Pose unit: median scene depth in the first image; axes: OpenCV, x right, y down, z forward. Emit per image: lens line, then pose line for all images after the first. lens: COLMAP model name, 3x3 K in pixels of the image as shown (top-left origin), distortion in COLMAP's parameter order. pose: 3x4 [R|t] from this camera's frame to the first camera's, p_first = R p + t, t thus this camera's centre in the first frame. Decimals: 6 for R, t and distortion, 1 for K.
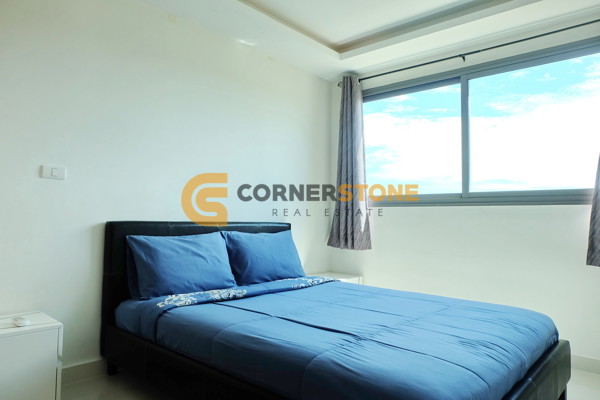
lens RADIAL K [[411.0, 0, 309.0], [0, 411.0, 199.2], [0, 0, 1]] dist [-0.052761, 0.052057]
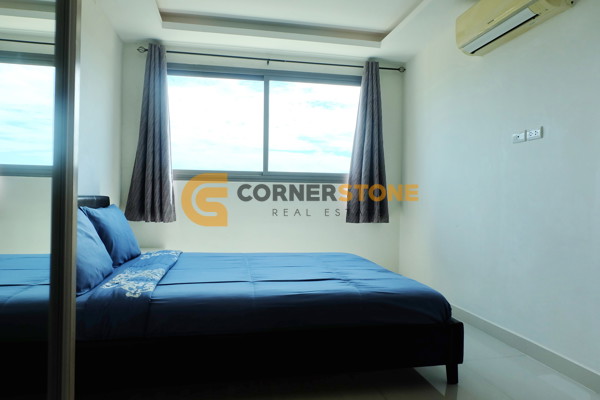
lens RADIAL K [[411.0, 0, 309.0], [0, 411.0, 199.2], [0, 0, 1]] dist [-0.052761, 0.052057]
pose [[0.610264, -0.011396, 0.792116, -0.447592], [-0.045300, 0.997758, 0.049254, 0.000601], [-0.790902, -0.065941, 0.608380, 0.104635]]
